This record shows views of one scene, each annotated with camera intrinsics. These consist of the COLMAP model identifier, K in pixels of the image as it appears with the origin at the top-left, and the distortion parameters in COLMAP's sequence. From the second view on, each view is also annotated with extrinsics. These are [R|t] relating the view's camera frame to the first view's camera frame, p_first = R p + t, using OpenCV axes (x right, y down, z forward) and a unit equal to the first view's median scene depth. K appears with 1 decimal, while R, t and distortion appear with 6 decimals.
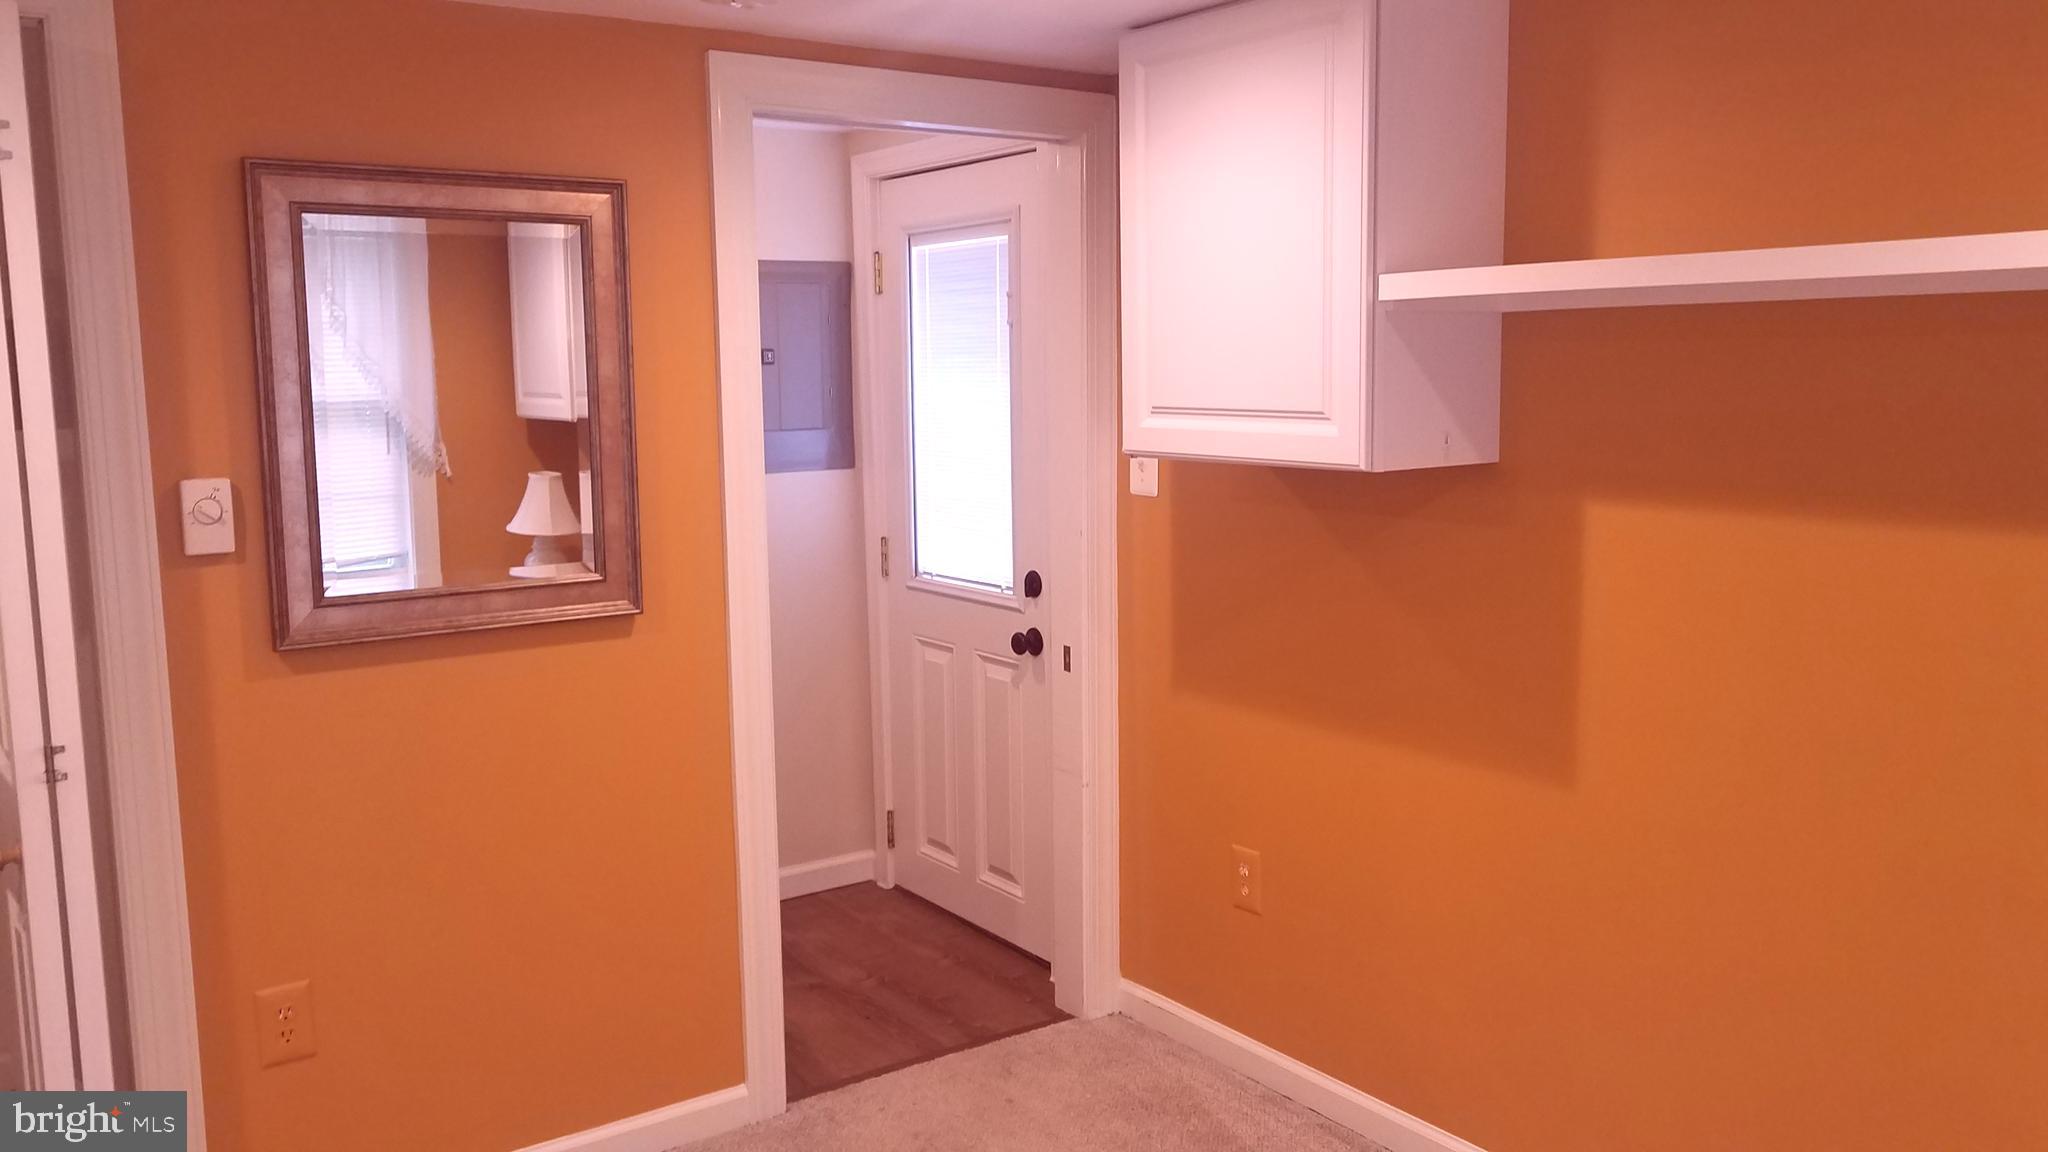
lens RADIAL K [[1605.4, 0, 1022.7], [0, 1605.4, 574.7], [0, 0, 1]] dist [0.007092, -0.022322]
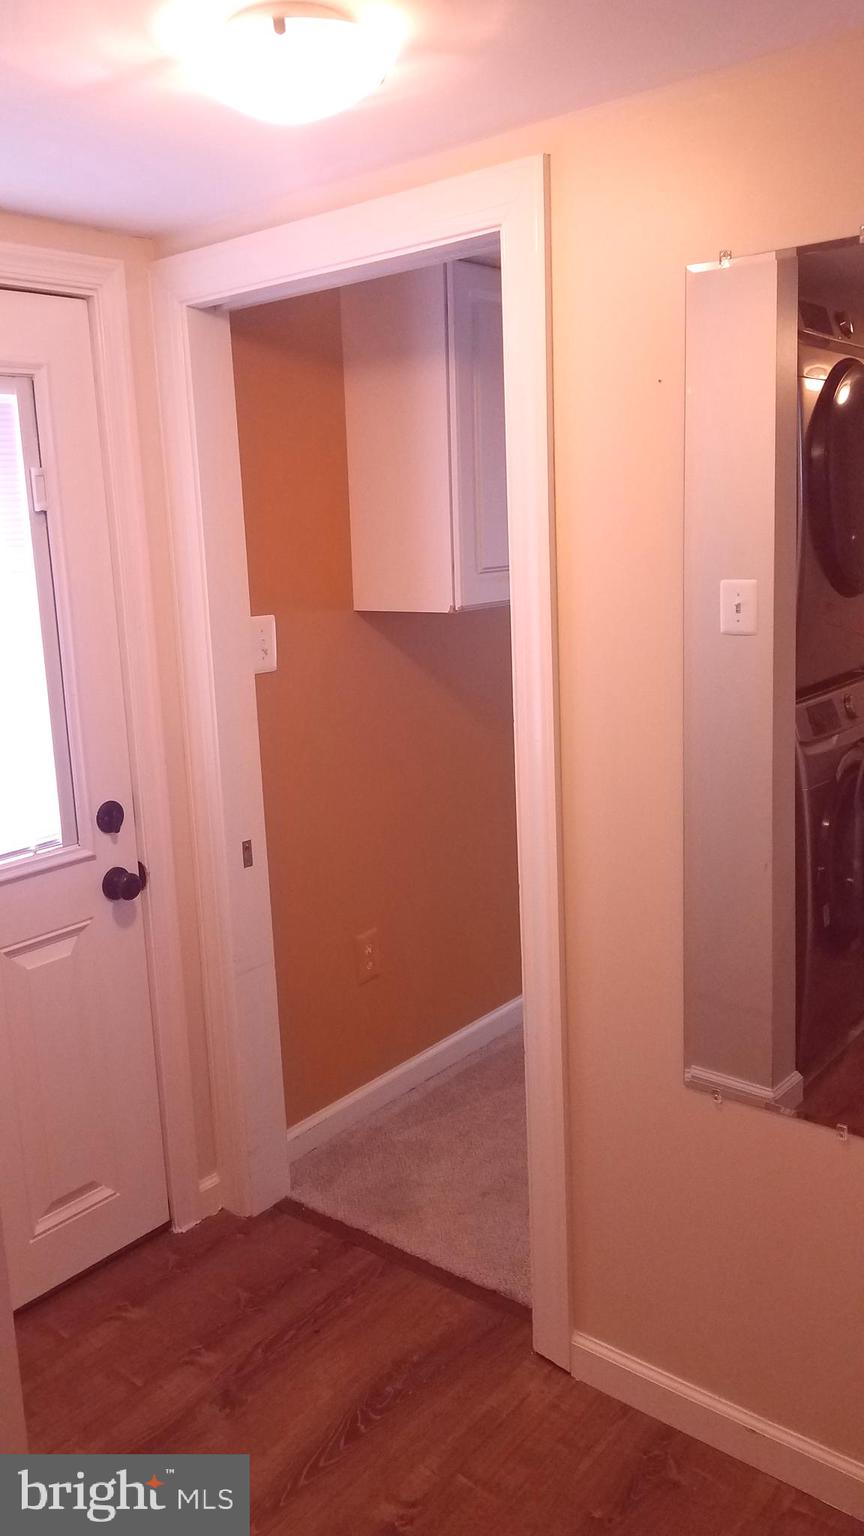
lens RADIAL K [[1204.0, 0, 416.8], [0, 1204.0, 726.8], [0, 0, 1]] dist [0.007092, -0.022322]
pose [[-0.257590, -0.143151, 0.955591, -0.635305], [0.173737, 0.965985, 0.191541, -0.133540], [-0.950507, 0.215360, -0.223958, 0.976732]]
